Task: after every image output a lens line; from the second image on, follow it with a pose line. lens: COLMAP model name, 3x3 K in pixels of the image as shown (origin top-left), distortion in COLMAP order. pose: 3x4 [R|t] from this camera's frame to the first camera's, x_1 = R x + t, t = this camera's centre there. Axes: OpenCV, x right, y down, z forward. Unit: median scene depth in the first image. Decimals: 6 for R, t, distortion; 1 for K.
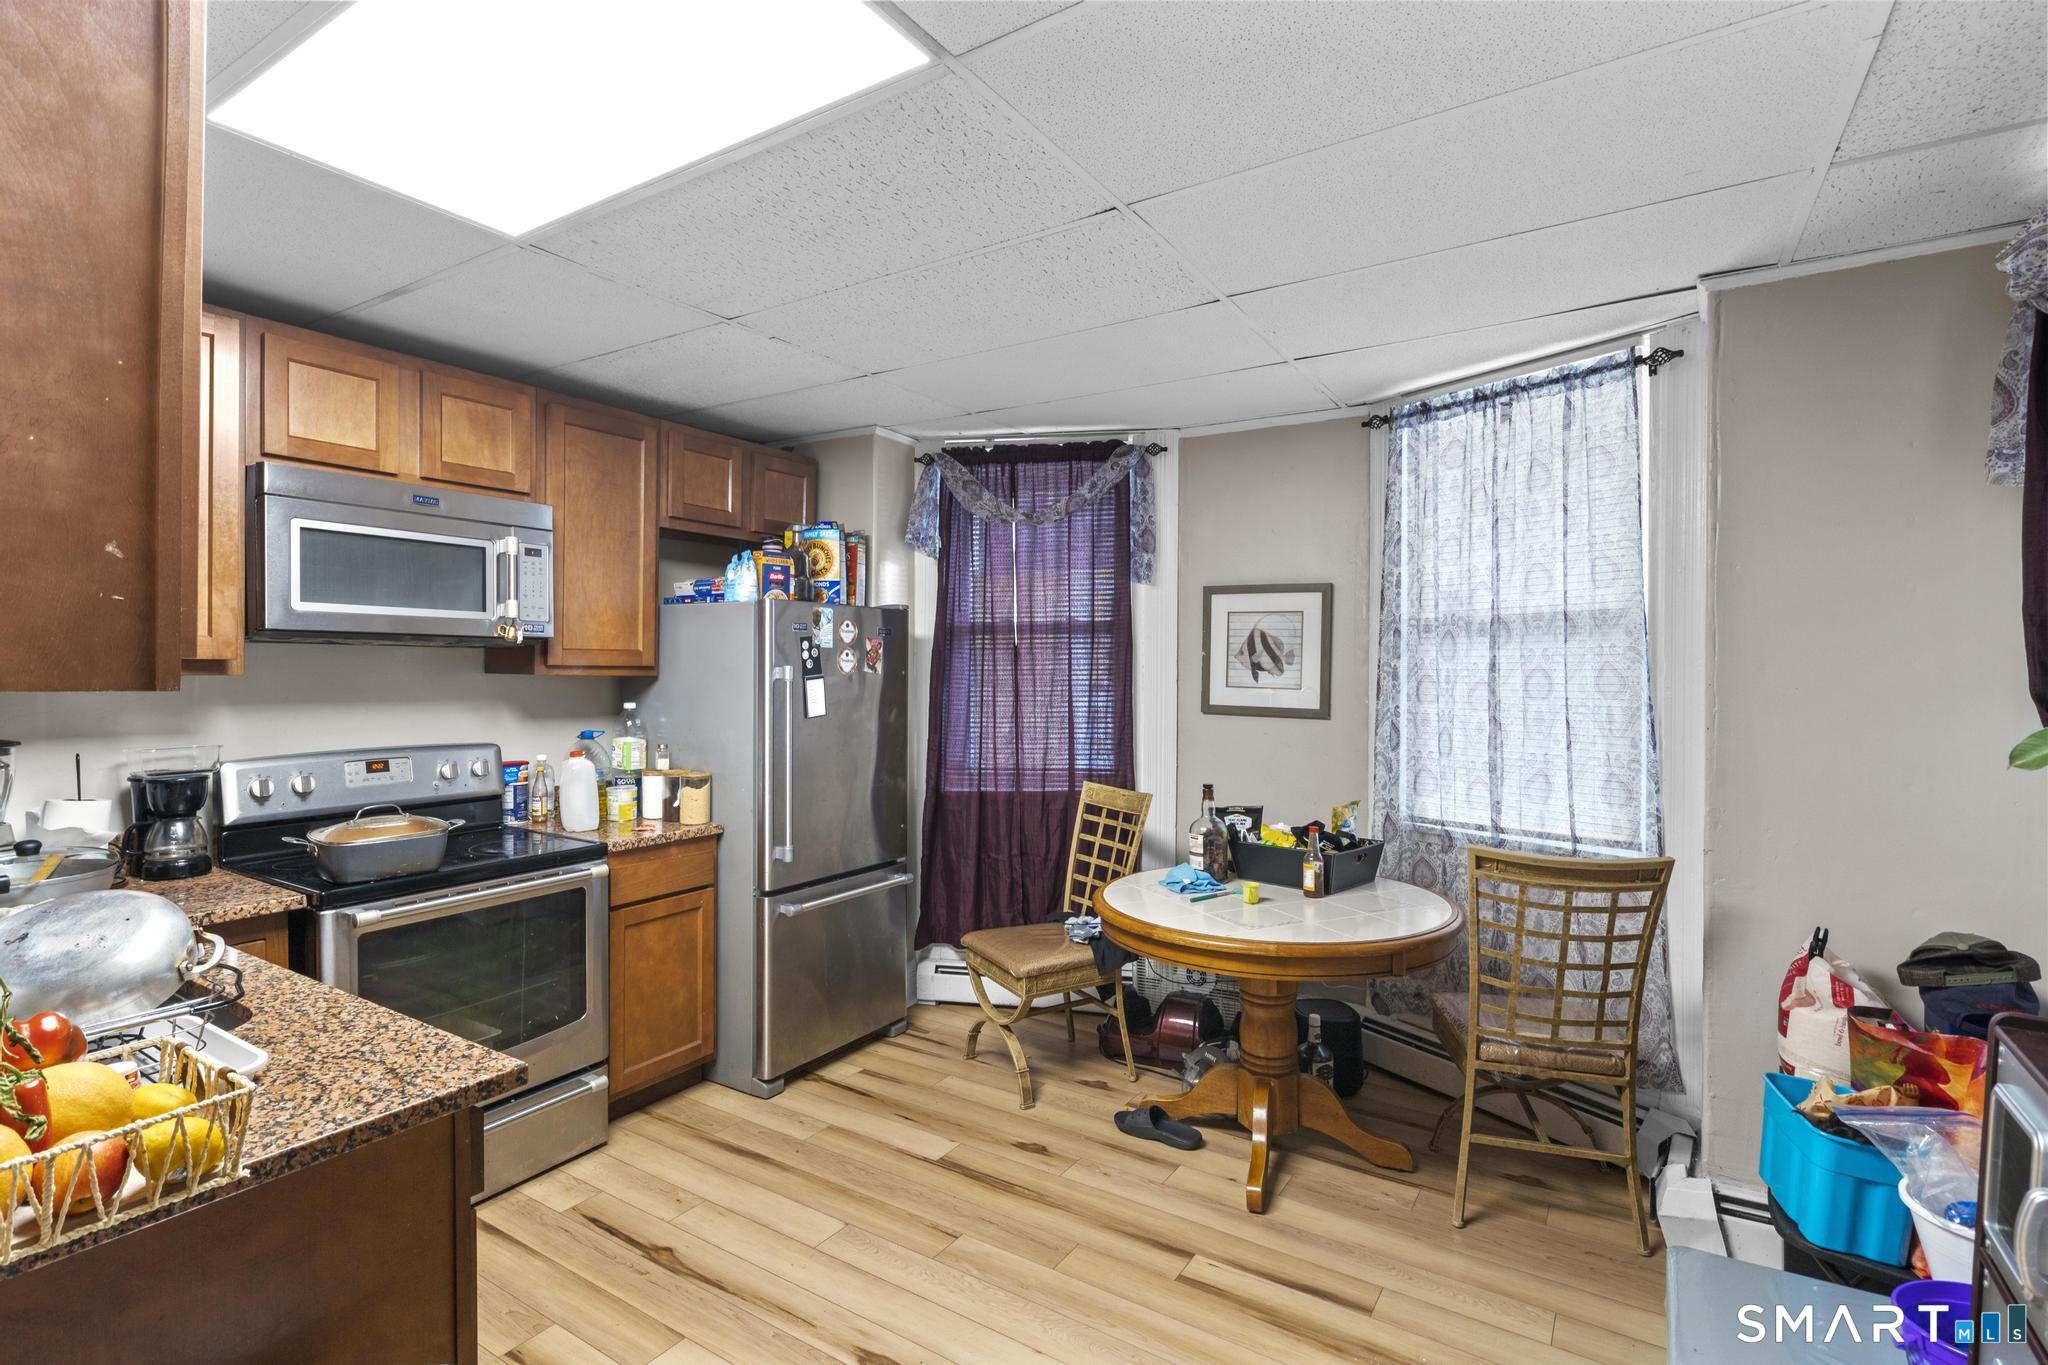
lens RADIAL K [[986.9, 0, 1013.4], [0, 986.9, 667.9], [0, 0, 1]] dist [0.001270, 0.000300]
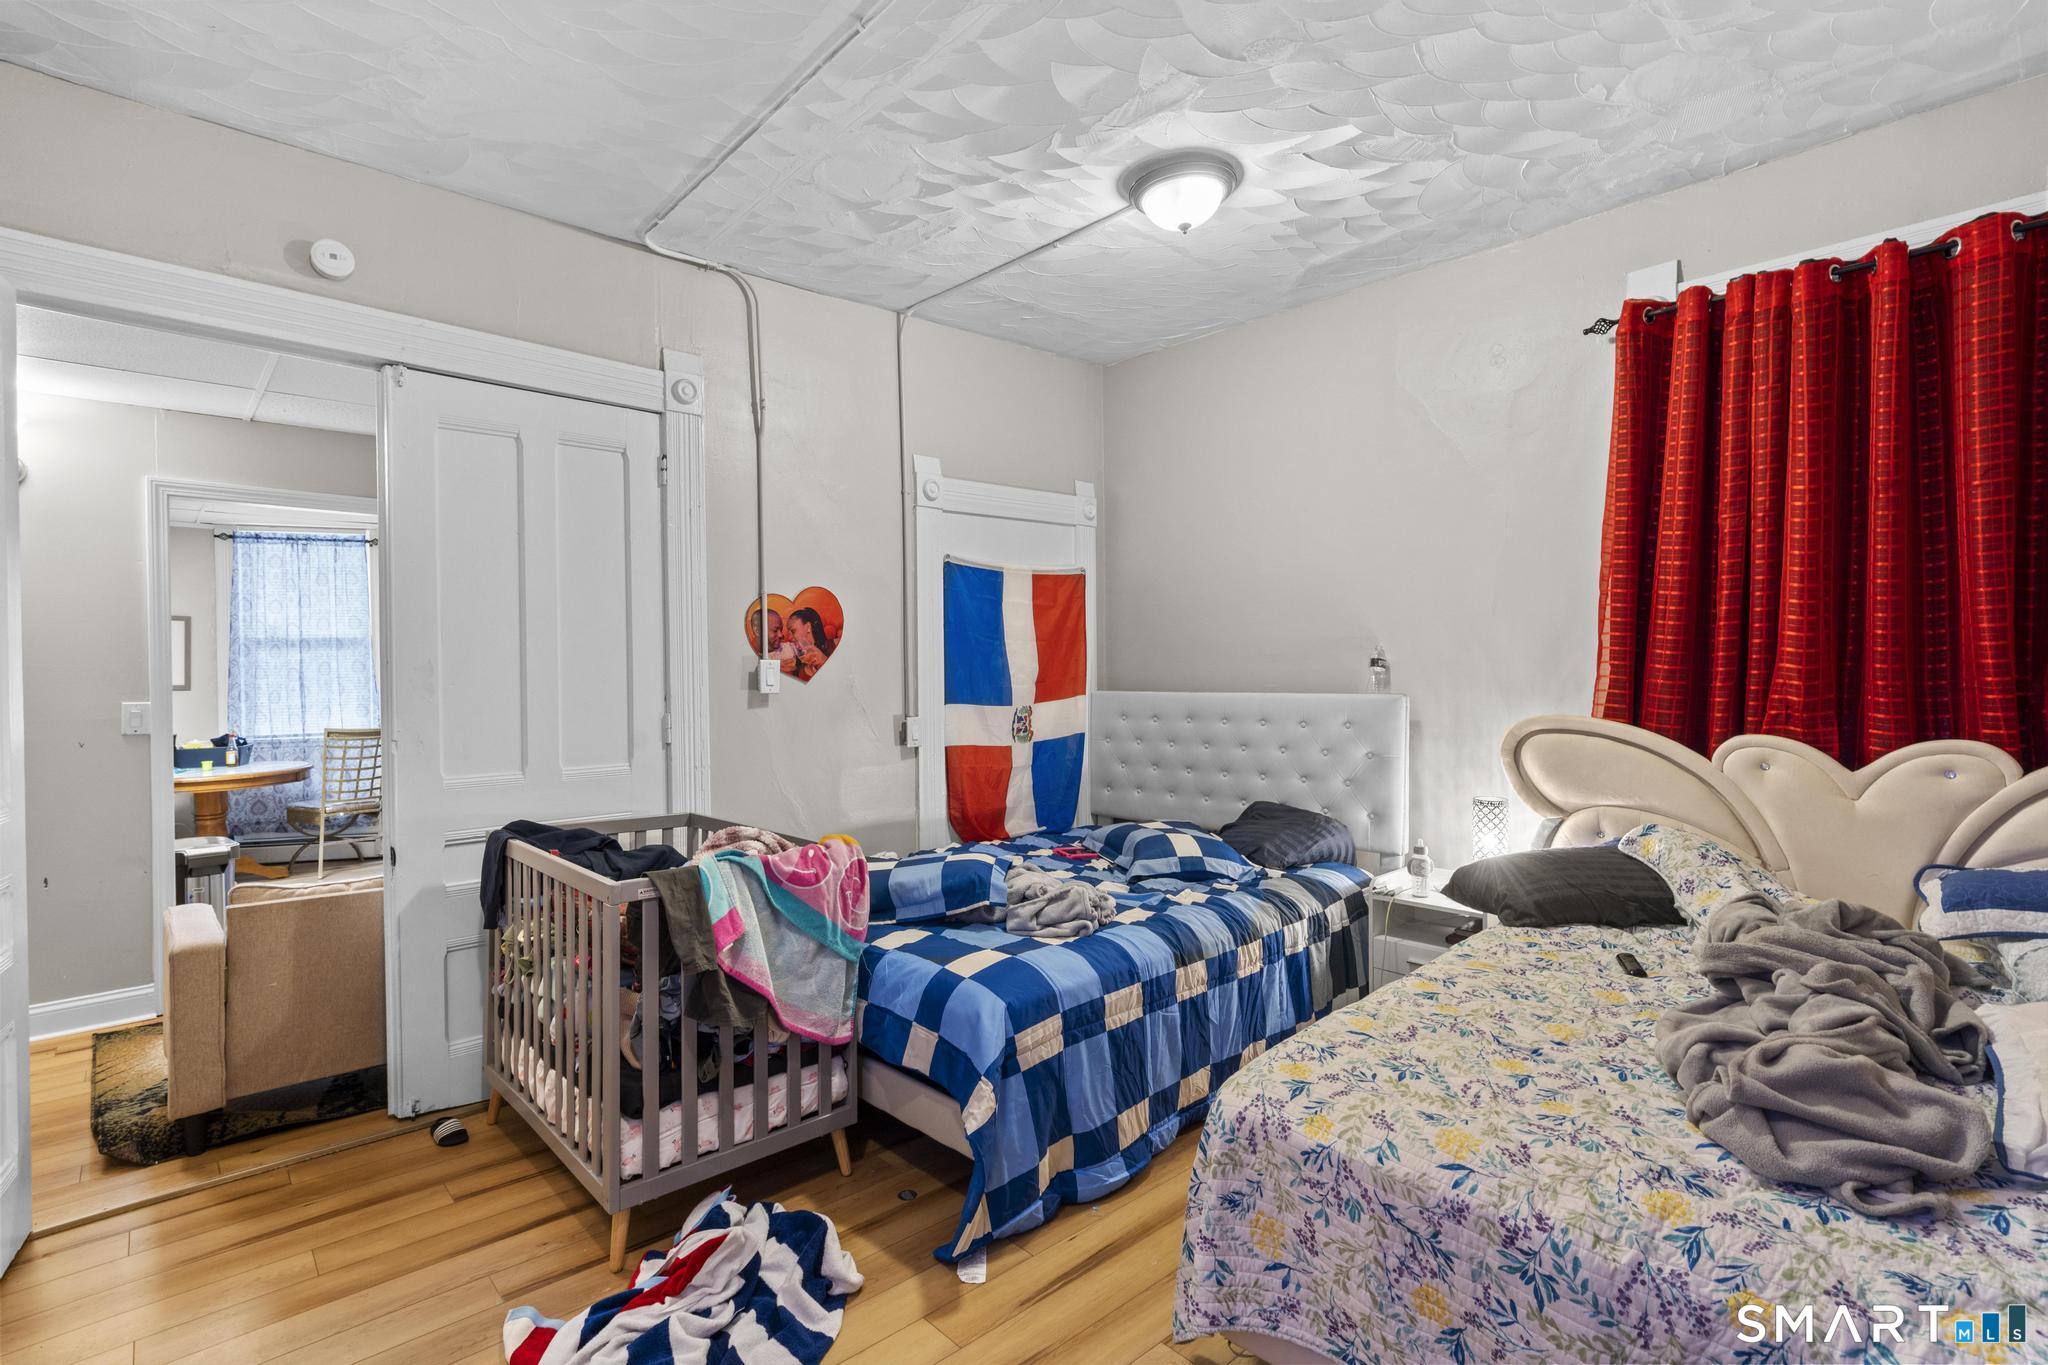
lens RADIAL K [[986.9, 0, 1018.1], [0, 986.9, 675.5], [0, 0, 1]] dist [0.001270, 0.000300]
pose [[0.257674, -0.015943, 0.966100, -1.268940], [0.006507, 0.999870, 0.014765, 0.008701], [-0.966210, 0.002482, 0.257744, -1.156879]]
